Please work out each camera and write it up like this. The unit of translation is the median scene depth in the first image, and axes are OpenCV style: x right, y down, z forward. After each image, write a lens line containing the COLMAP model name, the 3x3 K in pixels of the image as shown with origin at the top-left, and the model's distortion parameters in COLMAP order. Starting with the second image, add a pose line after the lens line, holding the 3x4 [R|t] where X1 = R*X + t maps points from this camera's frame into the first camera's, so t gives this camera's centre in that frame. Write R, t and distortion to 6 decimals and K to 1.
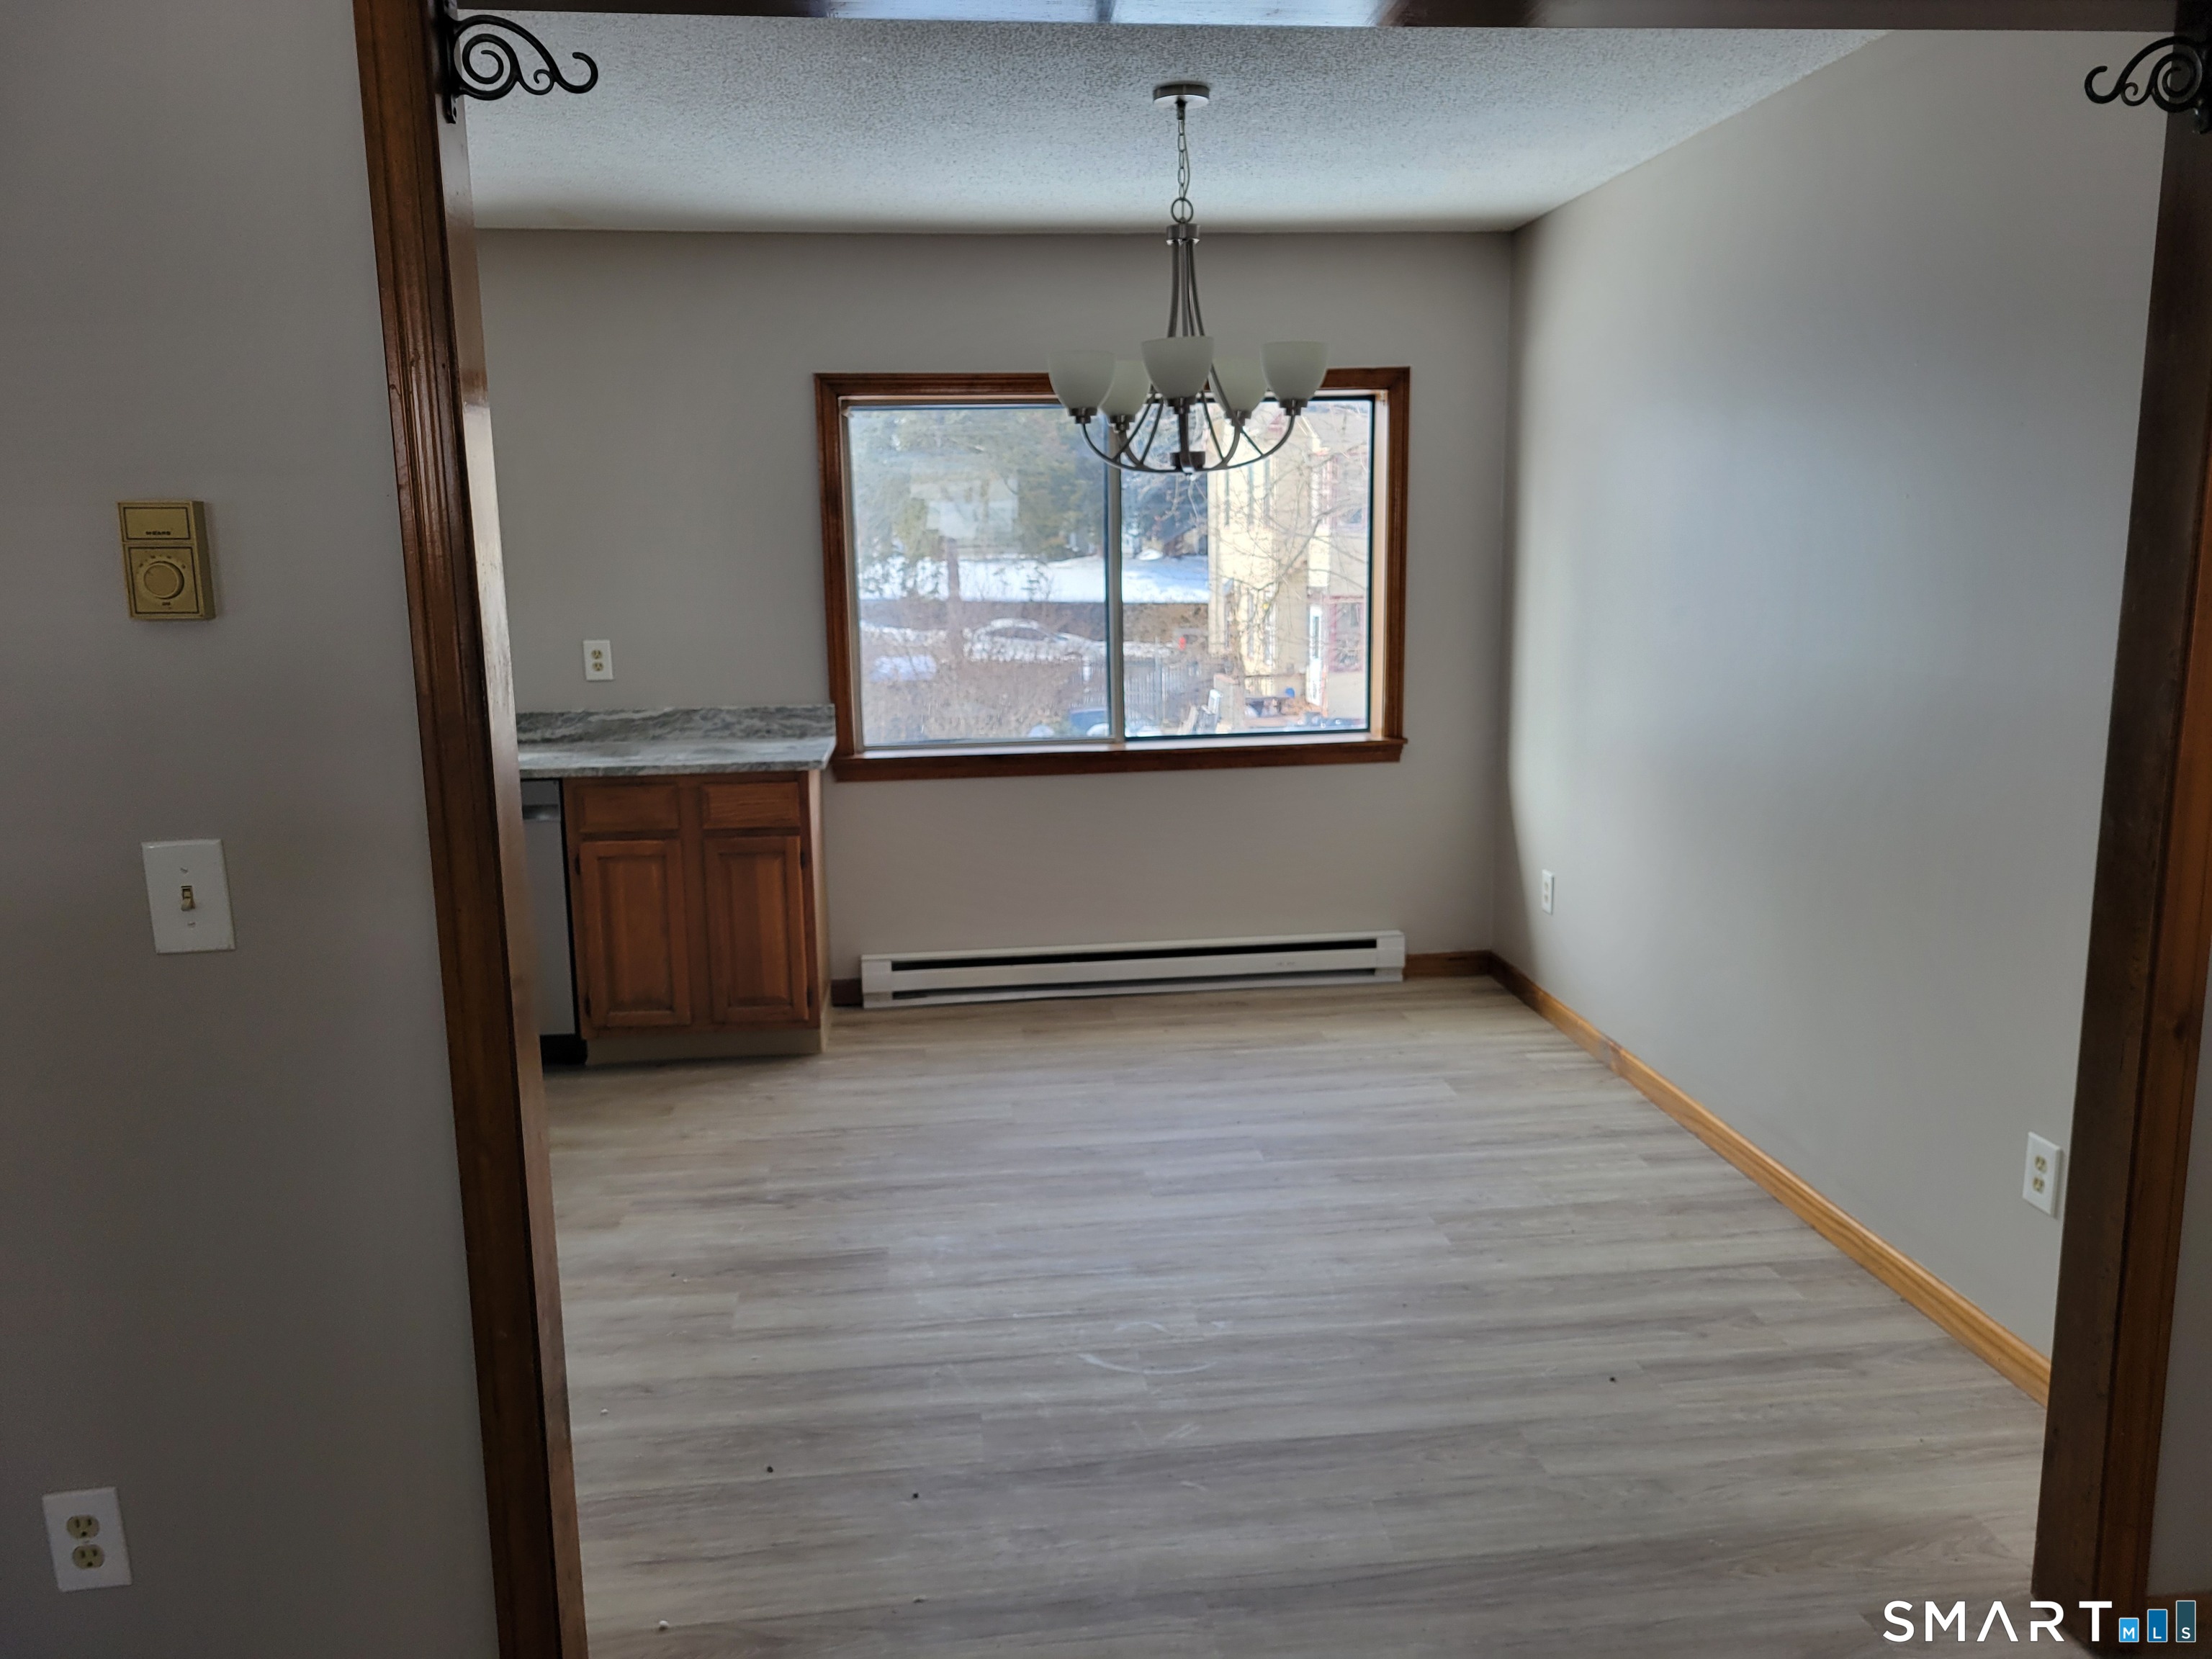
lens RADIAL K [[1666.0, 0, 1118.2], [0, 1666.0, 847.3], [0, 0, 1]] dist [0.051269, -0.030614]
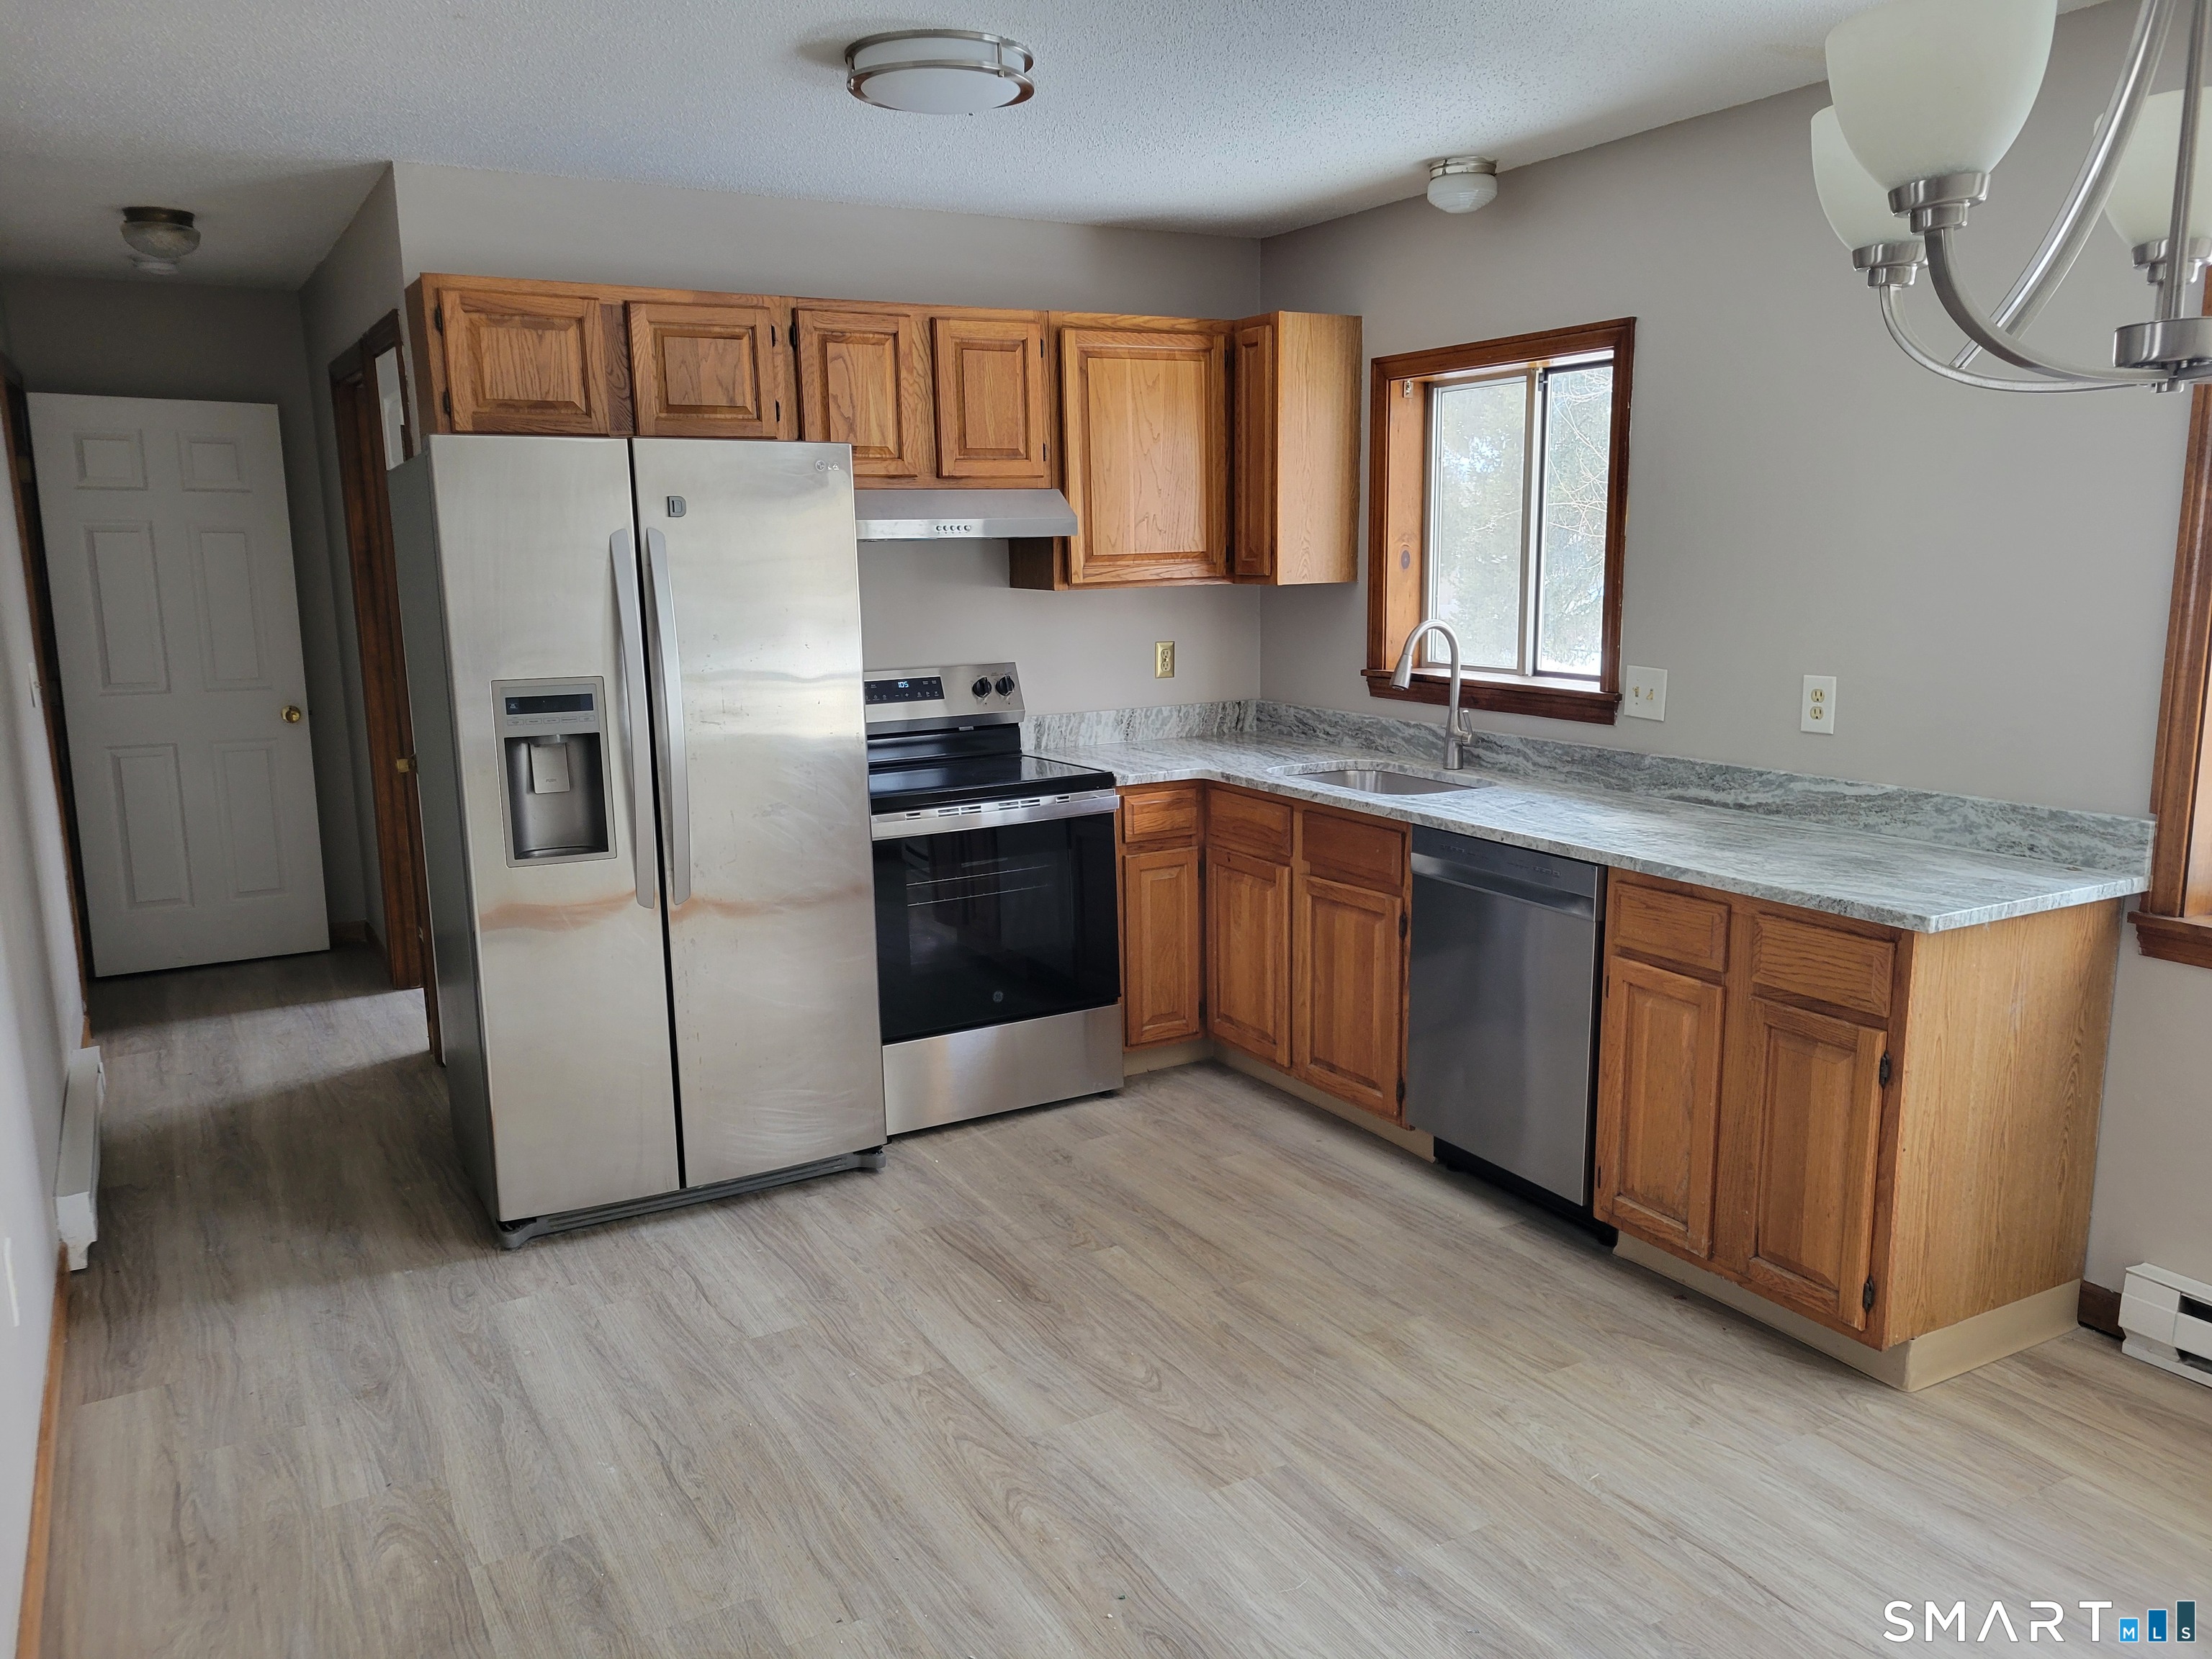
lens RADIAL K [[1666.0, 0, 1123.0], [0, 1666.0, 855.9], [0, 0, 1]] dist [0.051269, -0.030614]
pose [[0.397111, 0.182963, -0.899348, 0.232456], [-0.155899, 0.979134, 0.130357, -0.105475], [0.904433, 0.088441, 0.417349, 0.501045]]
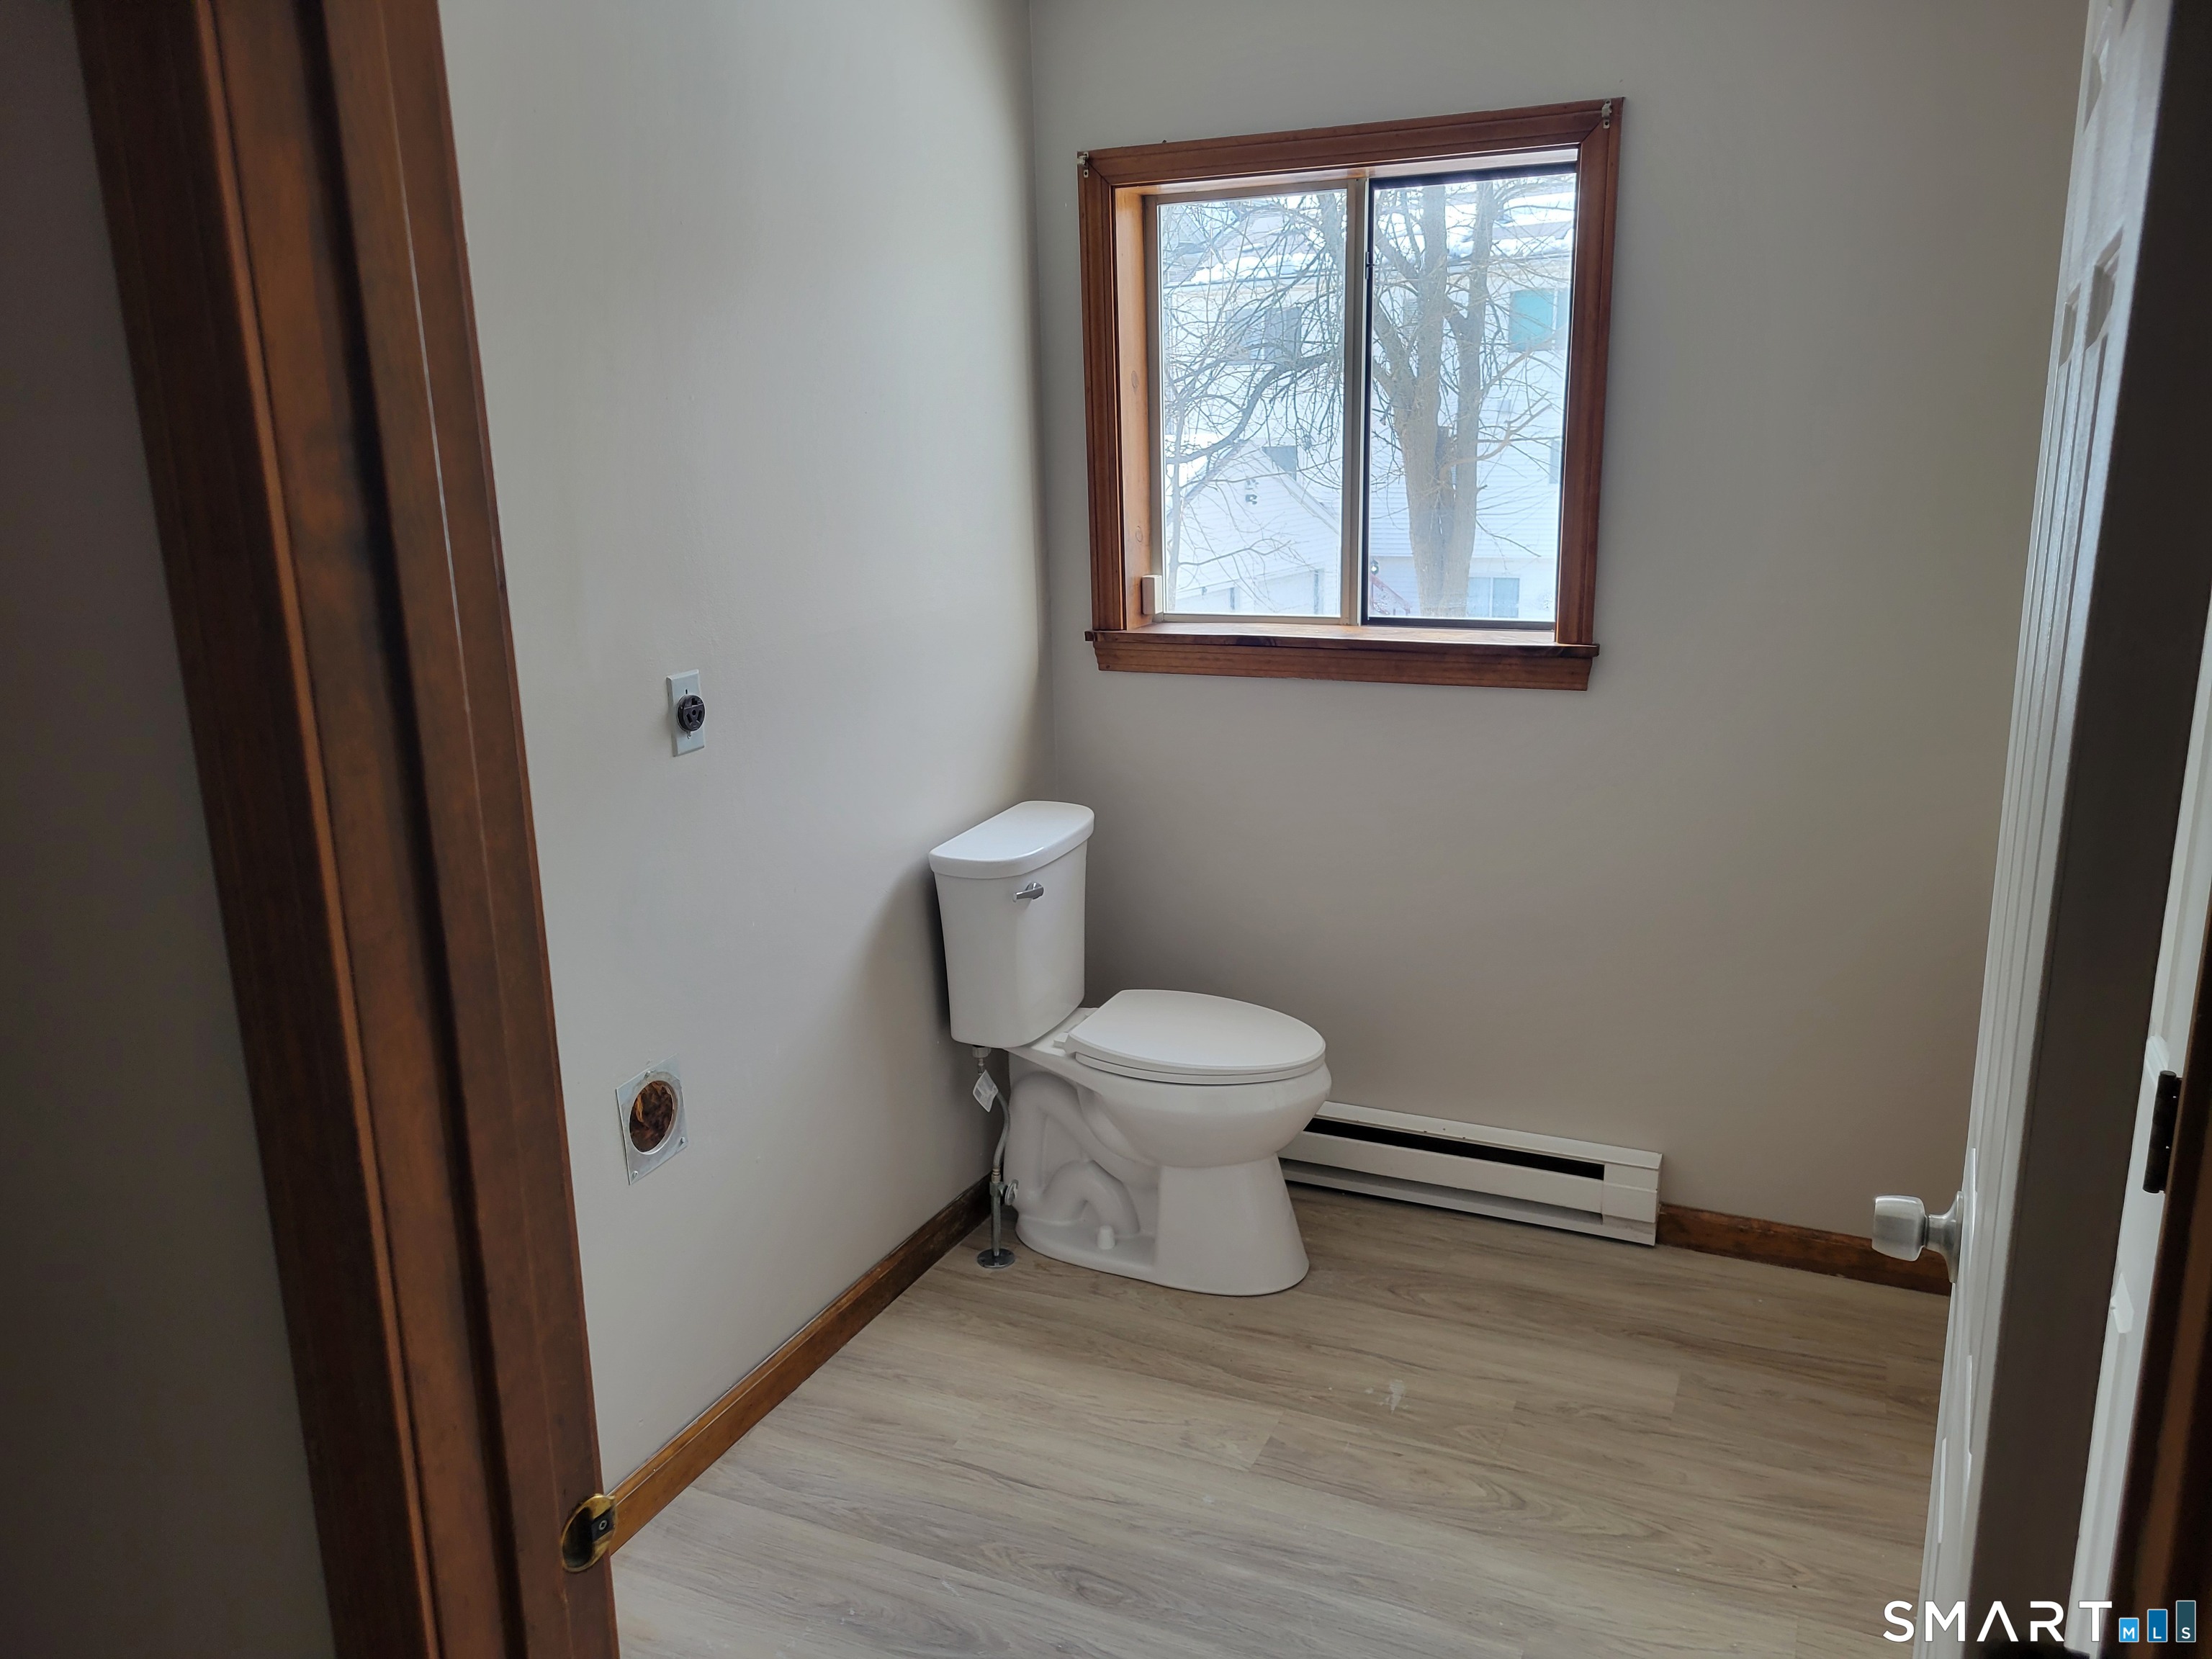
lens RADIAL K [[1666.0, 0, 1140.7], [0, 1666.0, 871.5], [0, 0, 1]] dist [0.051269, -0.030614]
pose [[0.862280, 0.128921, -0.489747, -0.290059], [-0.082584, 0.989906, 0.115180, -0.089357], [0.499653, -0.058872, 0.864223, 0.459418]]
